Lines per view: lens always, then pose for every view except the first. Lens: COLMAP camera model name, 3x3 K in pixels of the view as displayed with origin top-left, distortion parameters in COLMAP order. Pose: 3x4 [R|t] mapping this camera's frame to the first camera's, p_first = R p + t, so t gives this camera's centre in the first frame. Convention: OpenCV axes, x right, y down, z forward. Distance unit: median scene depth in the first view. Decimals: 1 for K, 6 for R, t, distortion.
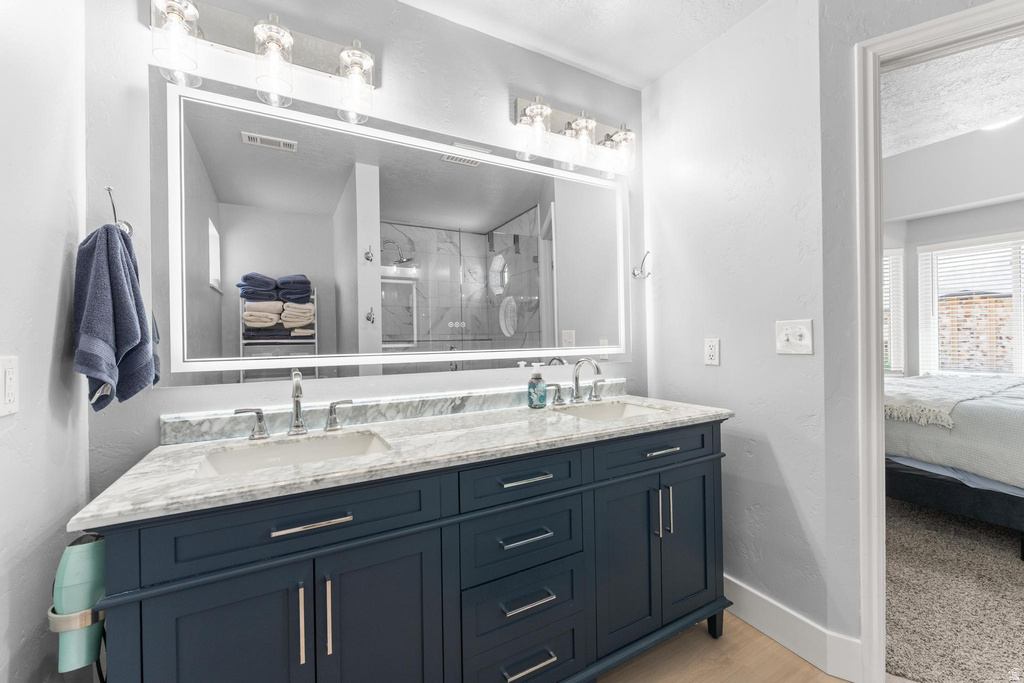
lens RADIAL K [[411.1, 0, 514.8], [0, 411.1, 340.7], [0, 0, 1]] dist [0.003431, -0.001926]
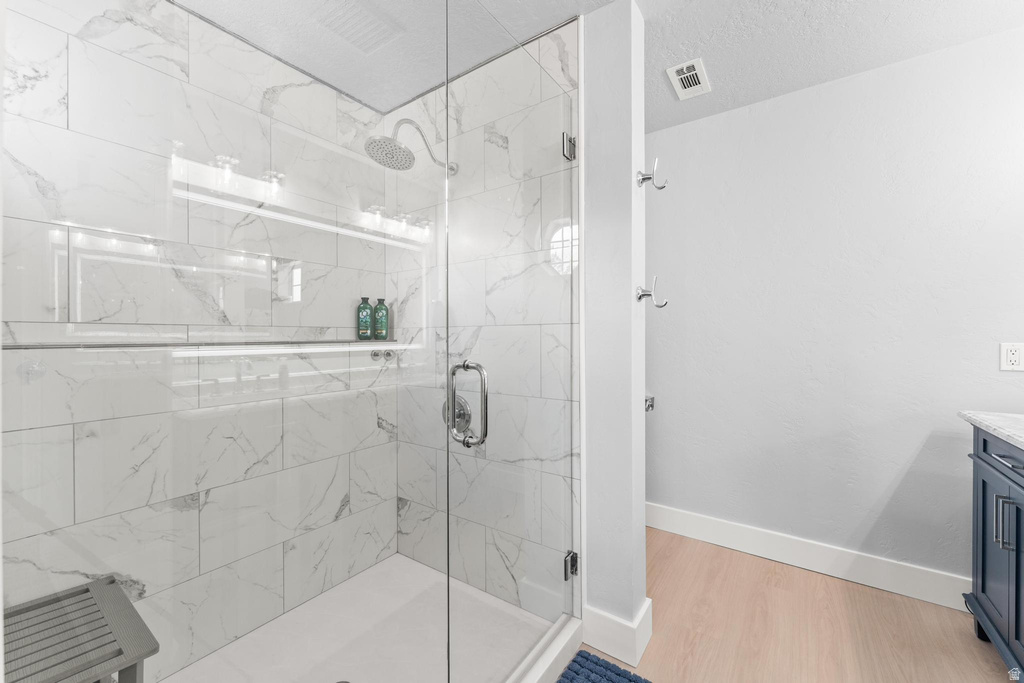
lens RADIAL K [[411.1, 0, 508.8], [0, 411.1, 340.4], [0, 0, 1]] dist [0.003431, -0.001926]
pose [[0.895588, 0.009787, 0.444777, -0.222488], [-0.009317, 0.999951, -0.003243, -0.001638], [-0.444787, -0.001240, 0.895636, -0.816702]]
